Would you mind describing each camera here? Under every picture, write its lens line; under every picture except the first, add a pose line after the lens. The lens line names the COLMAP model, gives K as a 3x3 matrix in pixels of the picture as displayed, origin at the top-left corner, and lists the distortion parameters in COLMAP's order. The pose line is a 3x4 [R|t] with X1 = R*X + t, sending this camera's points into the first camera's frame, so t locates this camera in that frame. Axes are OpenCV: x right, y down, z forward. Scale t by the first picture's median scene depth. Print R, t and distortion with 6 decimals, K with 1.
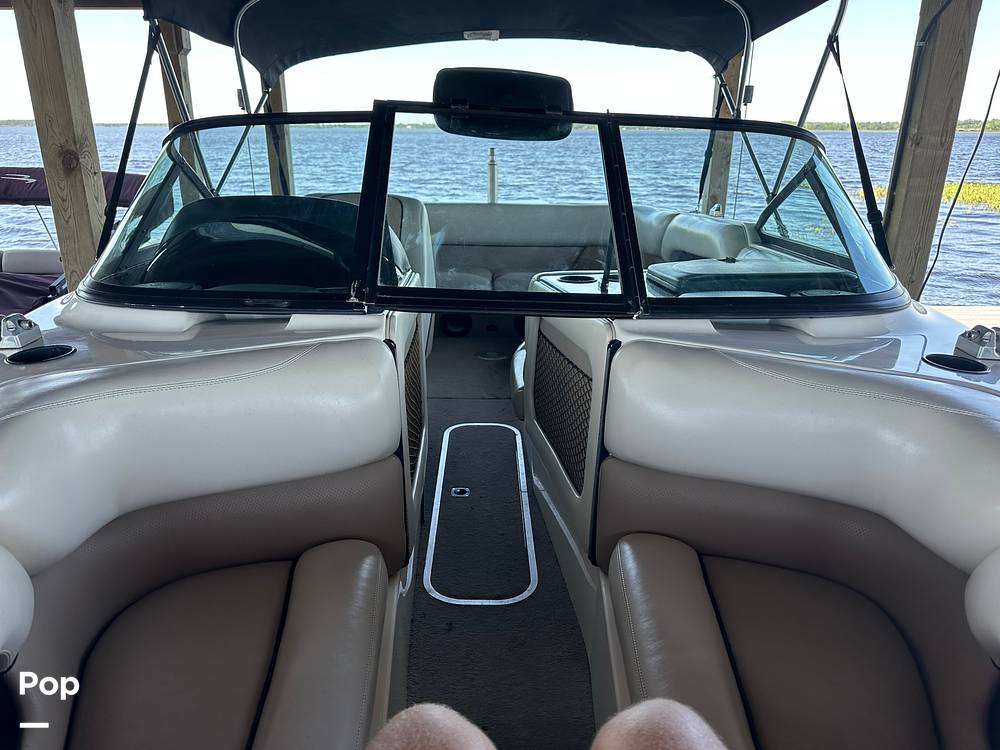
lens RADIAL K [[716.1, 0, 500.0], [0, 716.1, 375.0], [0, 0, 1]] dist [0.000704, -0.001246]
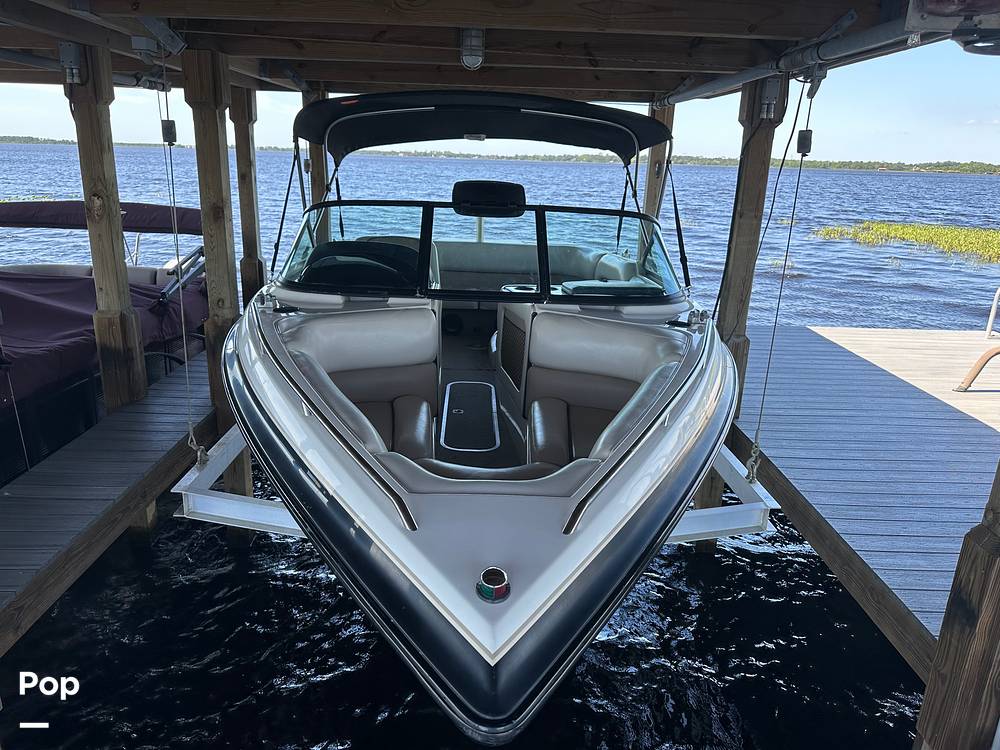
lens RADIAL K [[716.1, 0, 500.0], [0, 716.1, 375.0], [0, 0, 1]] dist [0.000704, -0.001246]
pose [[0.999520, 0.020513, 0.023235, 0.004817], [-0.019502, 0.998887, -0.042949, 0.184676], [-0.024090, 0.042475, 0.998807, -0.916768]]
